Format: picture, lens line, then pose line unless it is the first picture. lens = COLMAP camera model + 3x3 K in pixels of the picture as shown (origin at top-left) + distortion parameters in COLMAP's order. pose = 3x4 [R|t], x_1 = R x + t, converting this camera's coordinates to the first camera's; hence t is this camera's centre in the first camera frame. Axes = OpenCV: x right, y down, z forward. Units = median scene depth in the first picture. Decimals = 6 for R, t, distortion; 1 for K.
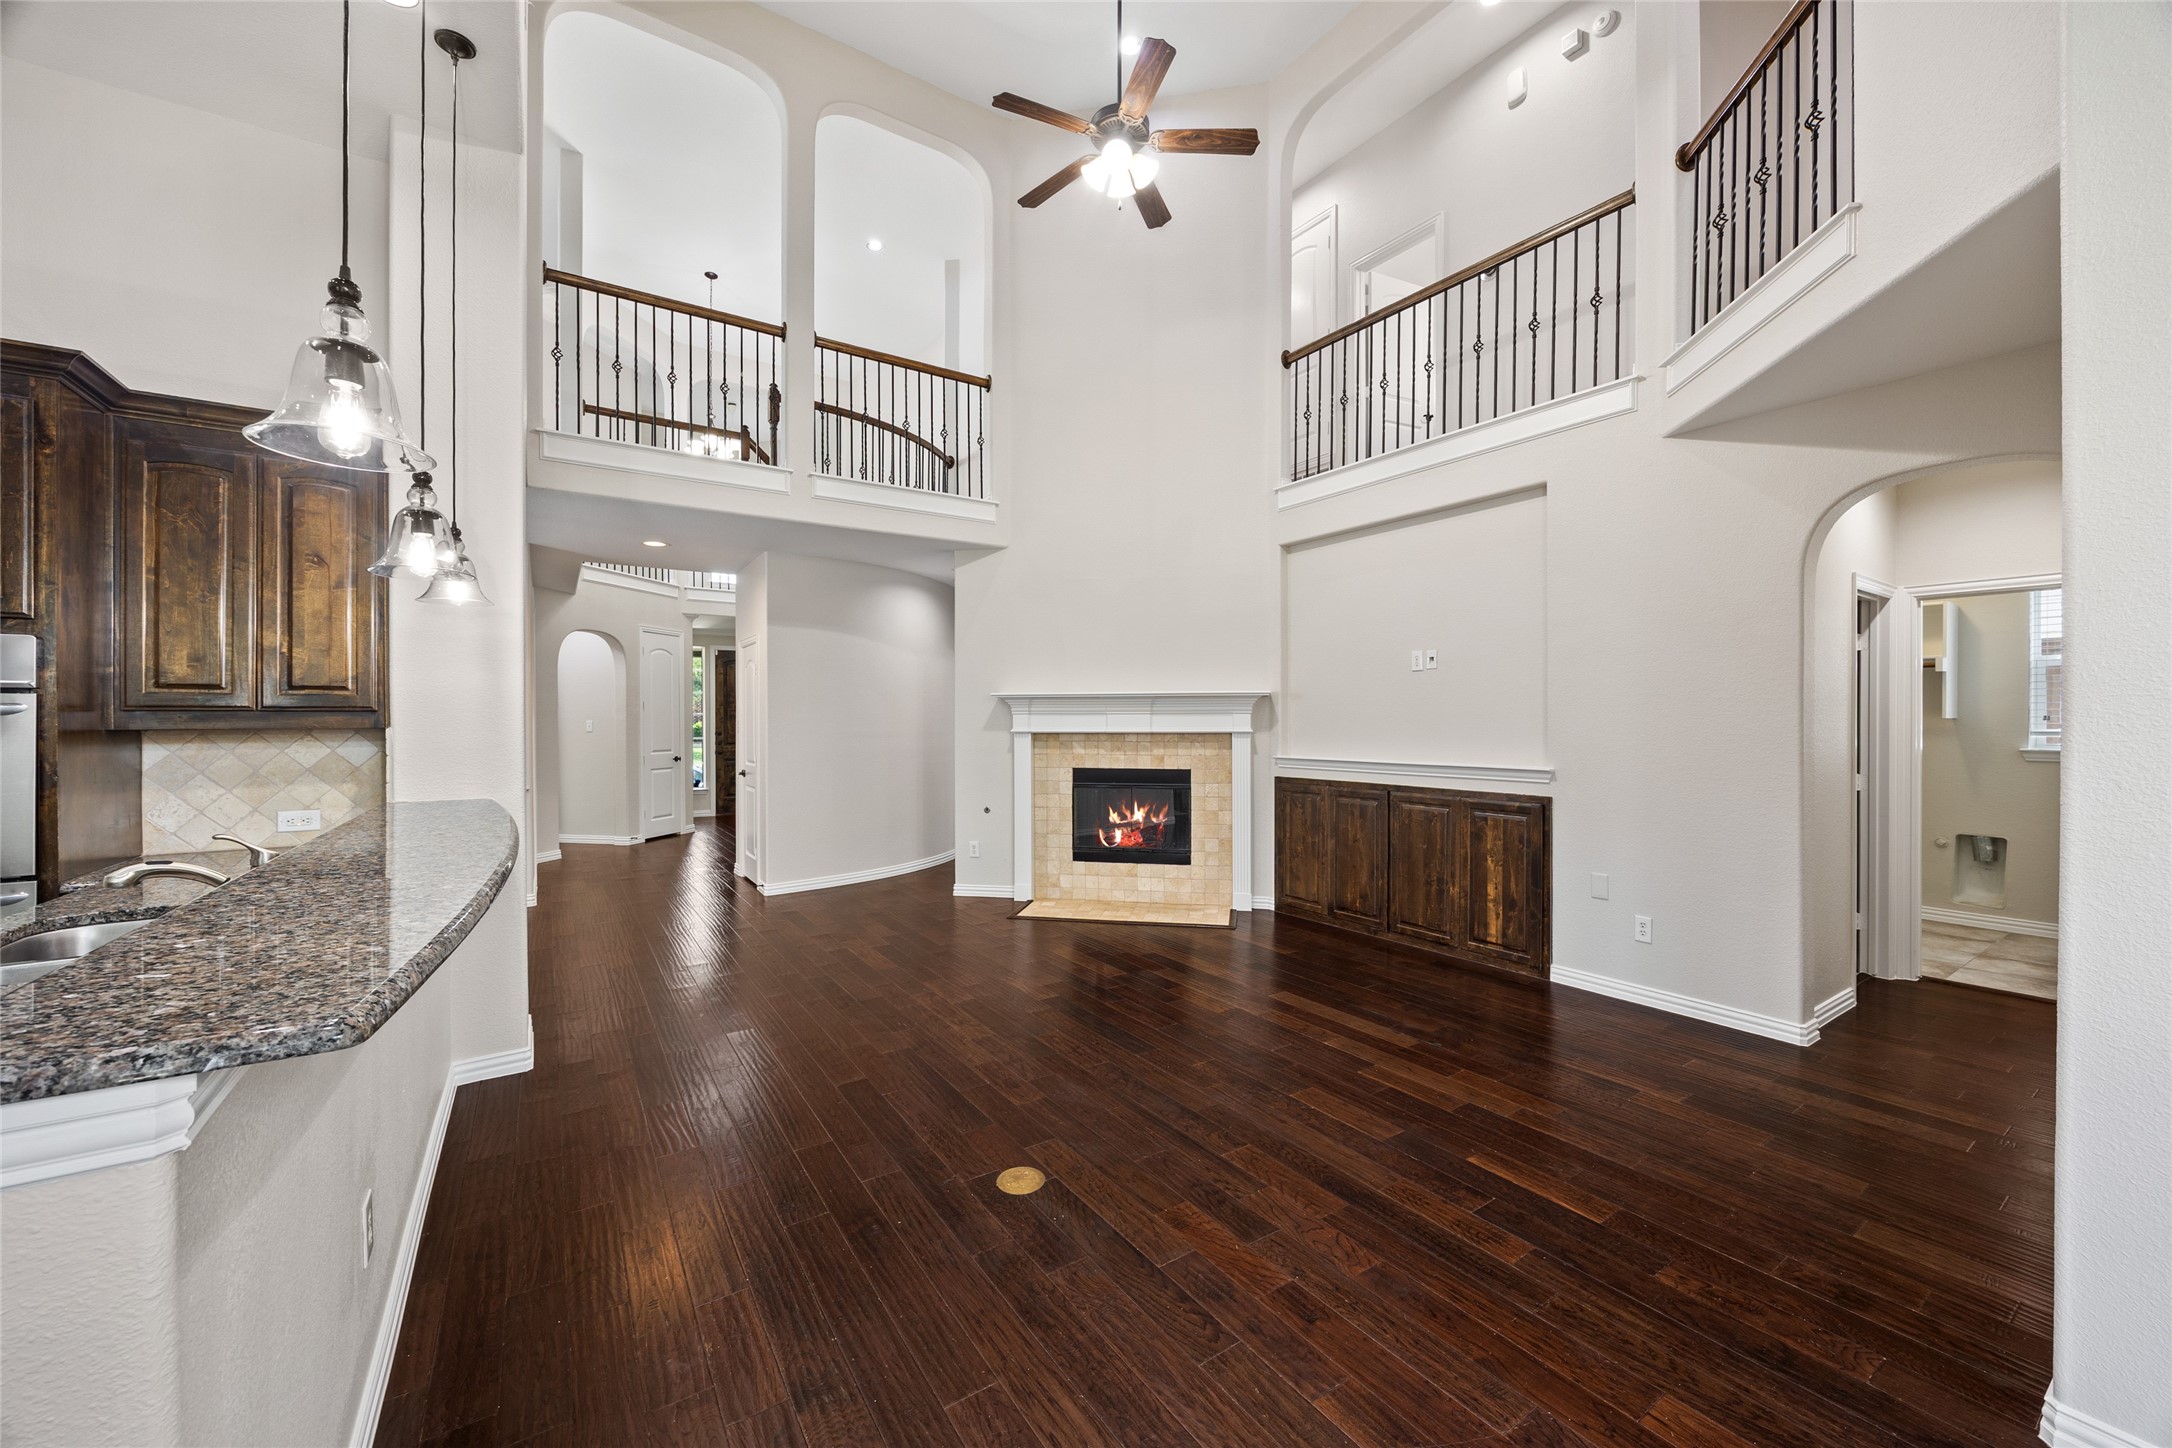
lens RADIAL K [[829.3, 0, 1098.7], [0, 829.3, 721.2], [0, 0, 1]] dist [-0.001219, -0.000269]
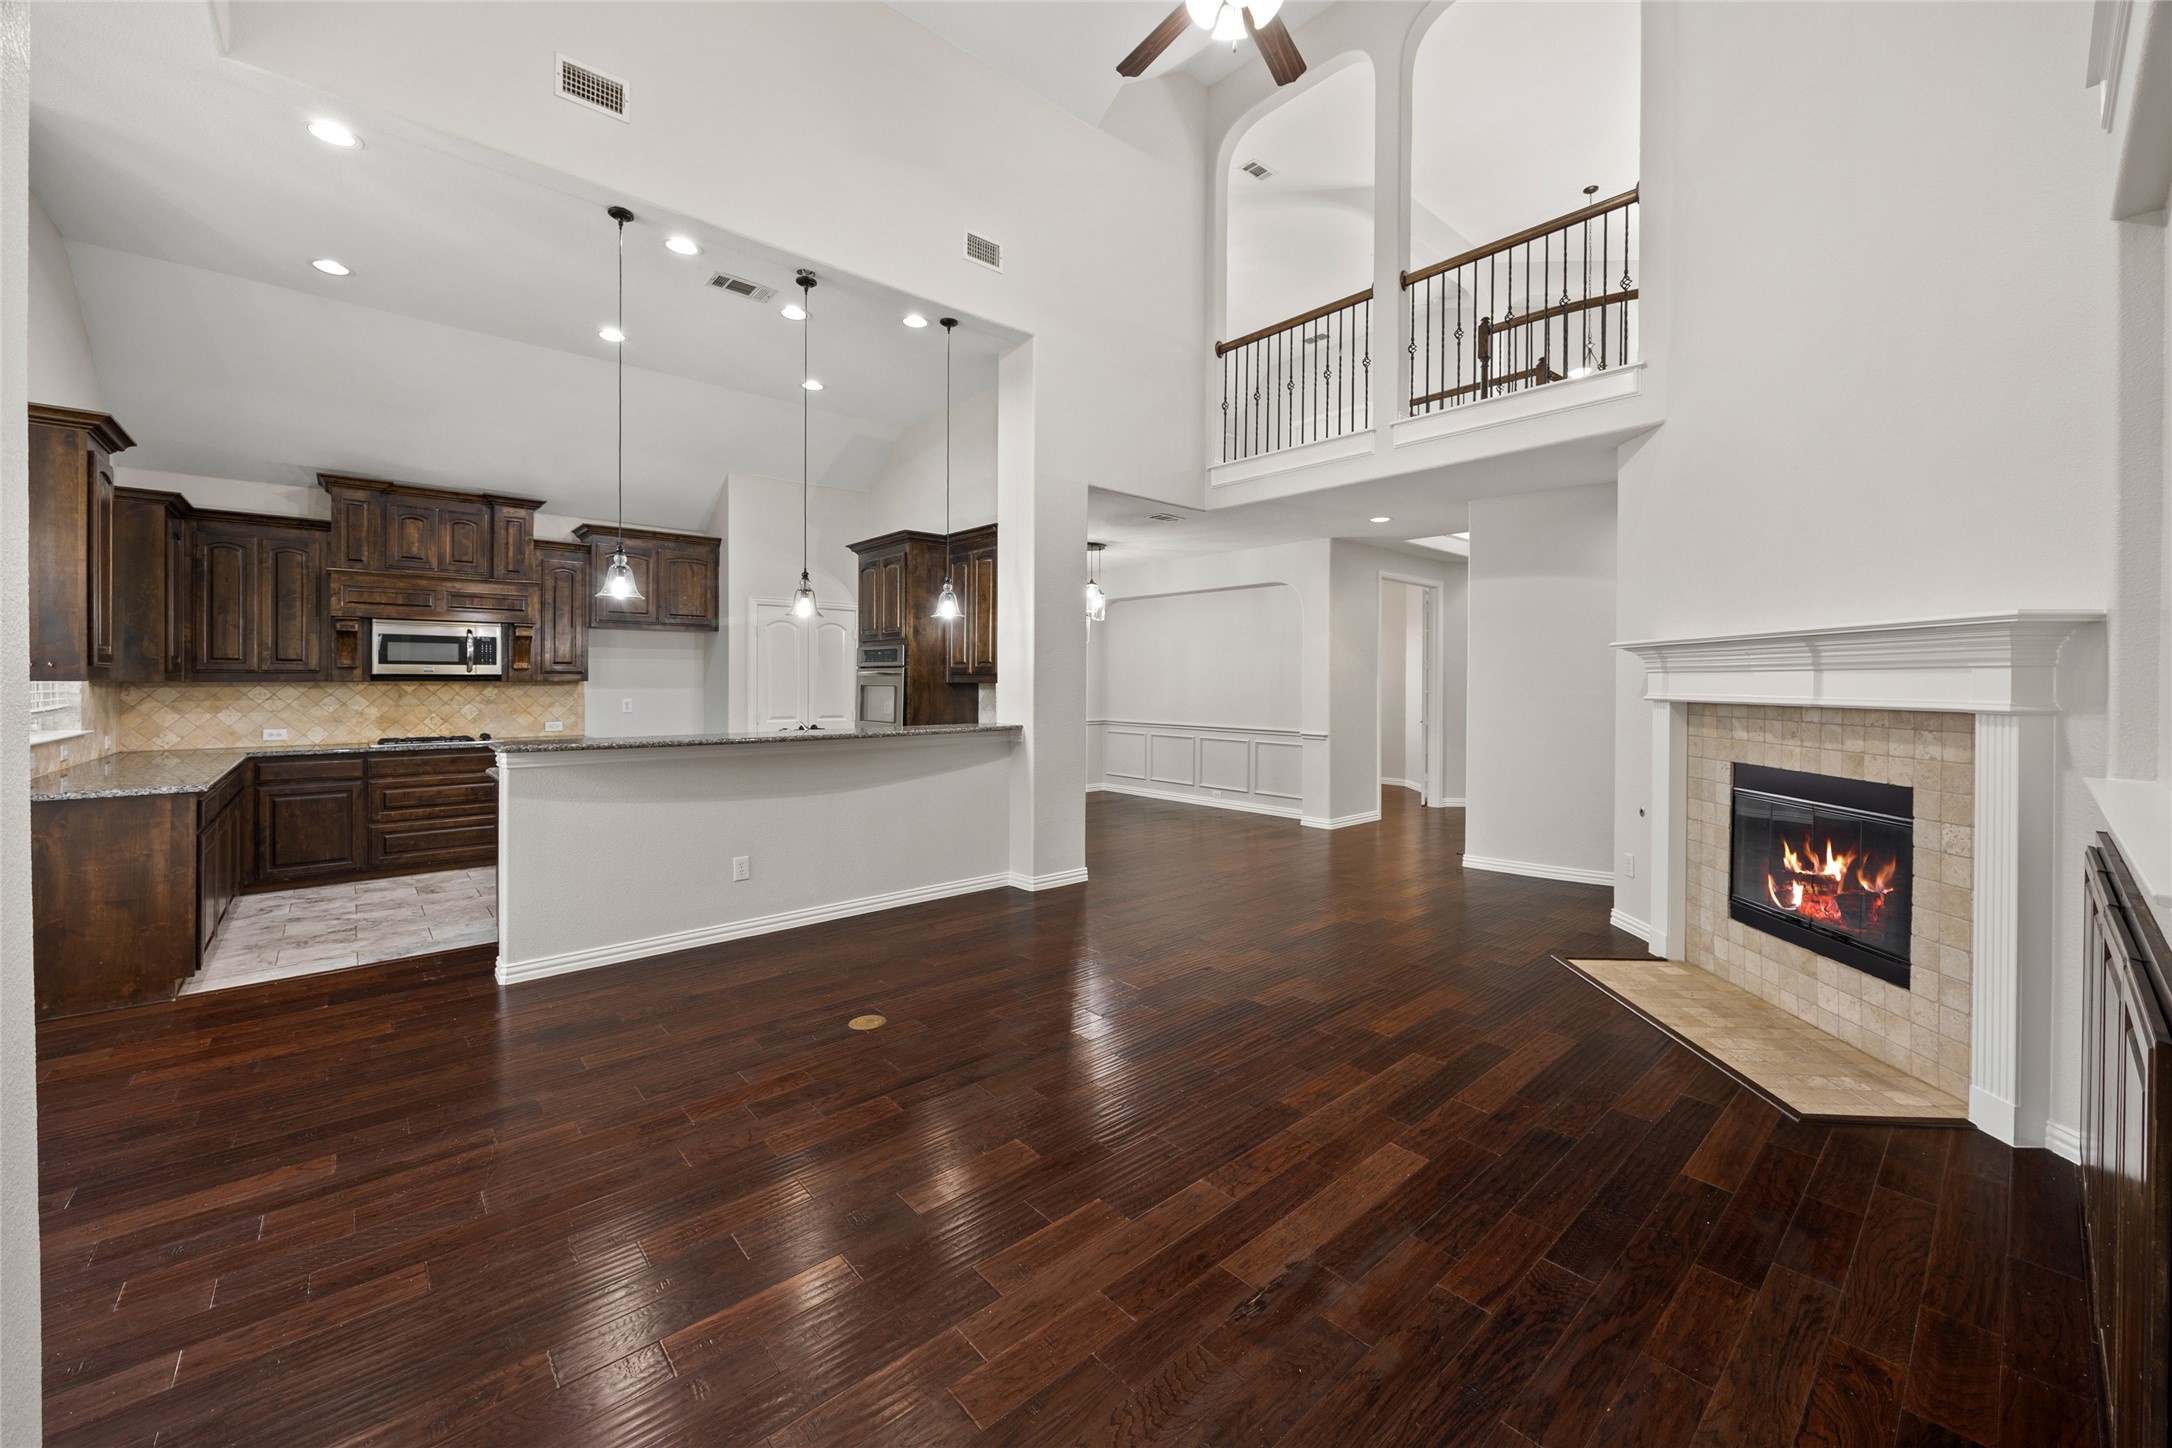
lens RADIAL K [[845.4, 0, 1088.3], [0, 845.4, 679.5], [0, 0, 1]] dist [-0.002316, 0.000058]
pose [[0.122252, 0.001523, -0.992498, 0.637278], [-0.005057, 0.999987, 0.000912, -0.001373], [0.992486, 0.004908, 0.122258, 0.579590]]
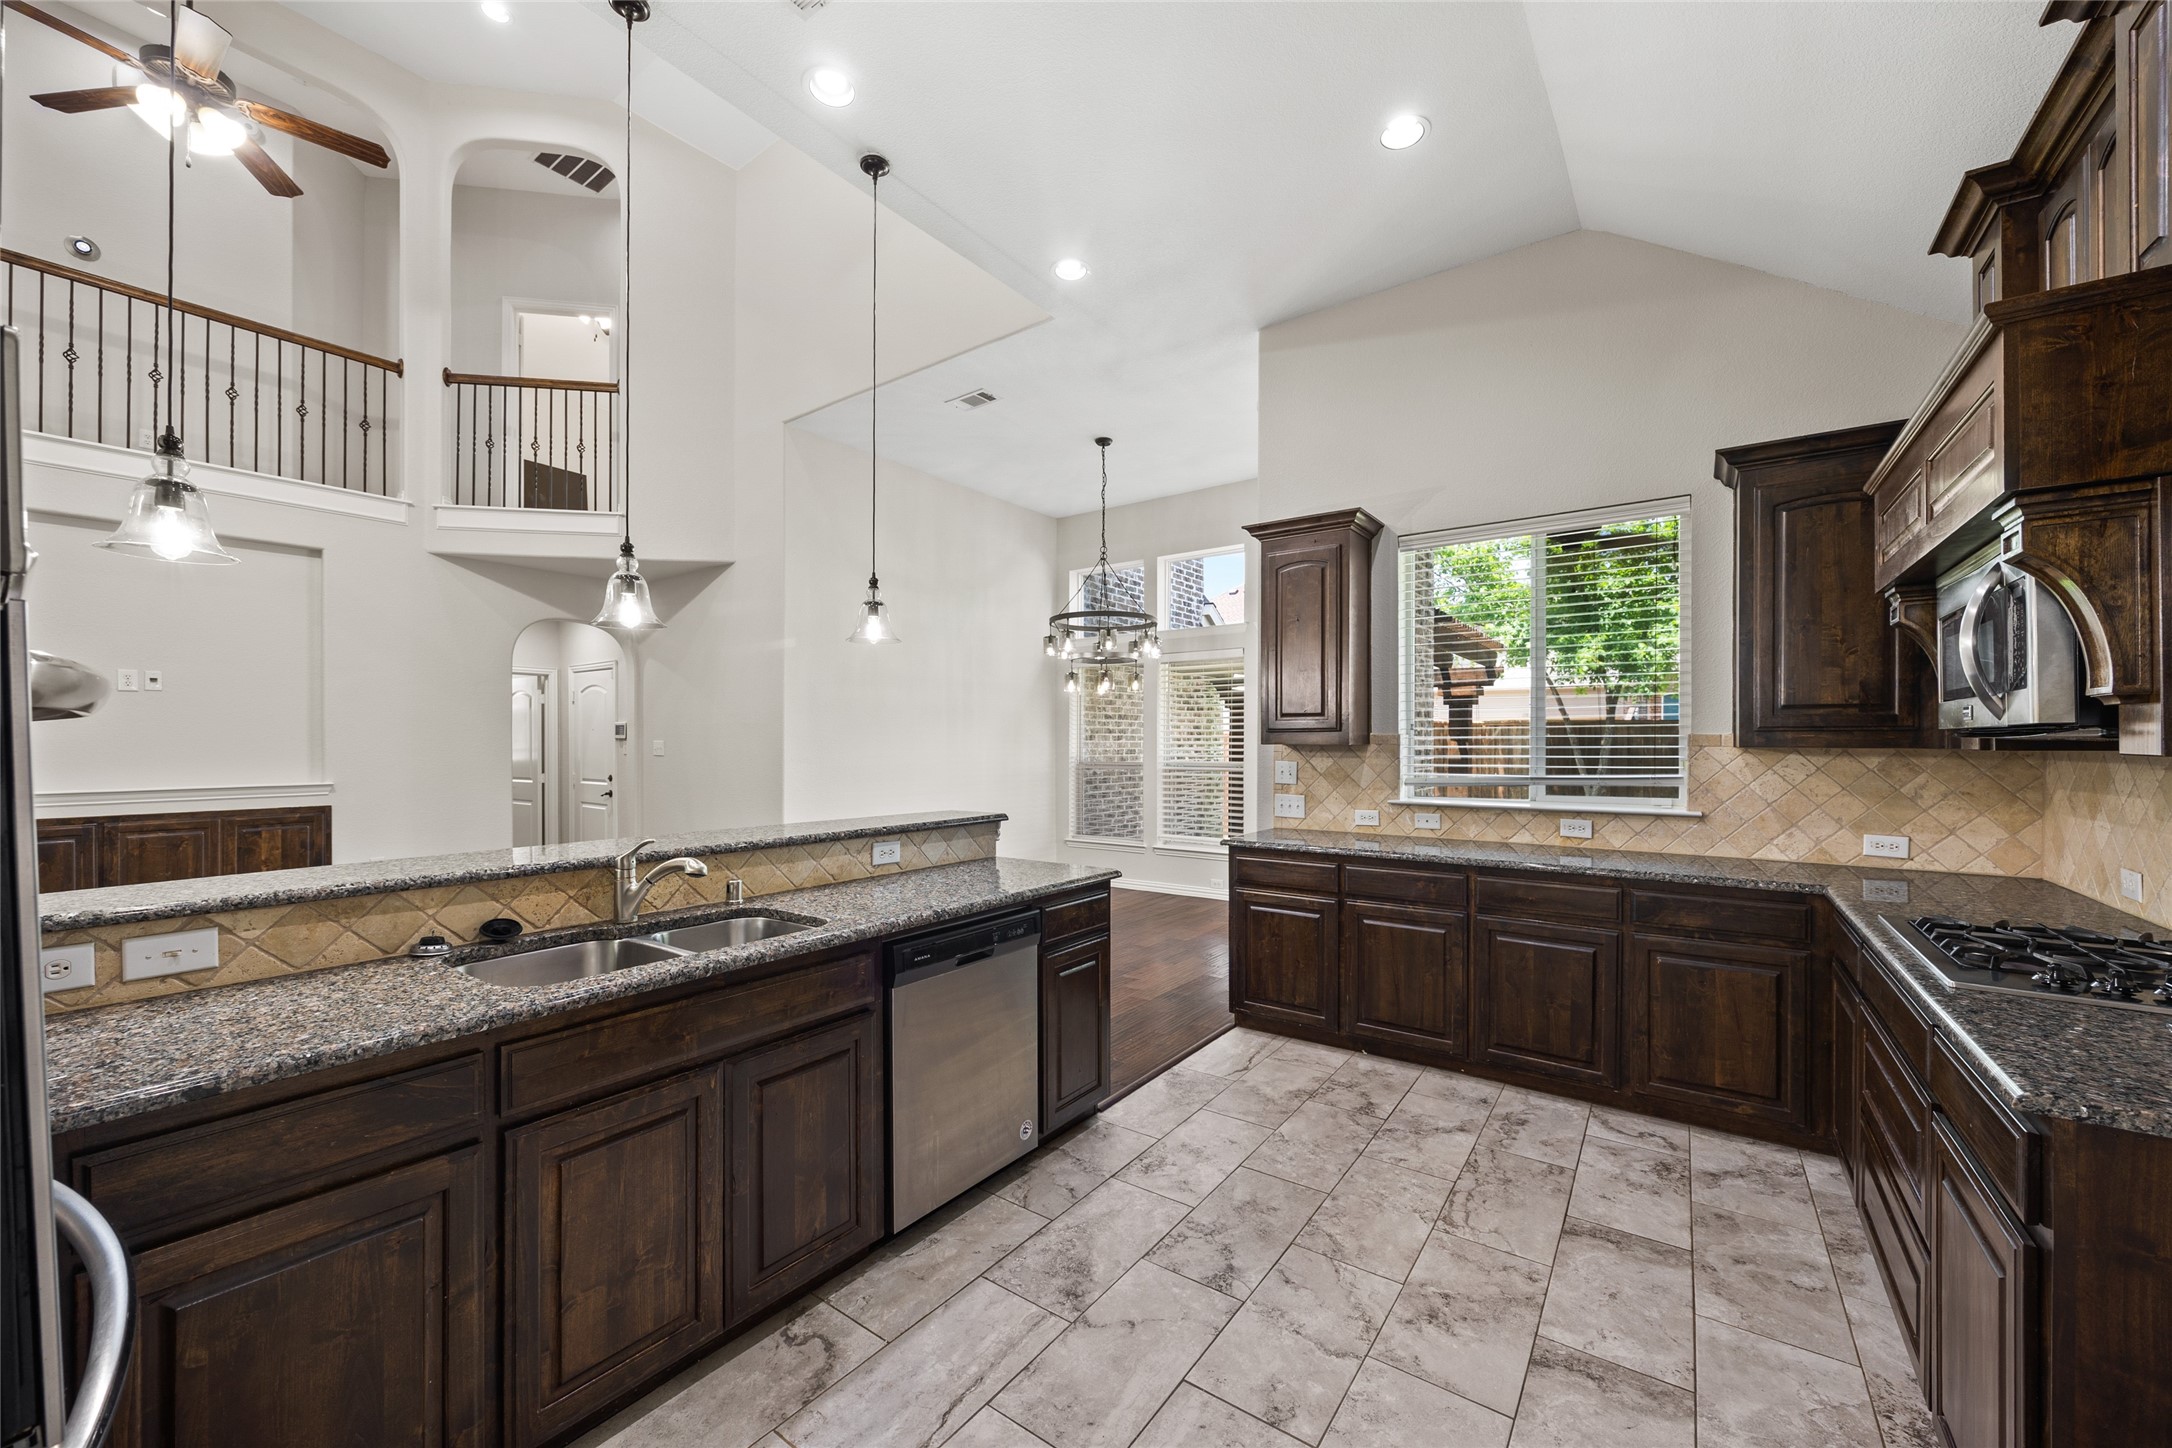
lens RADIAL K [[822.9, 0, 1079.5], [0, 822.9, 744.7], [0, 0, 1]] dist [0.000177, -0.000052]
pose [[-0.334470, -0.000977, 0.942406, -0.858231], [0.005270, 0.999982, 0.002907, 0.002475], [-0.942392, 0.005939, -0.334459, 0.298819]]
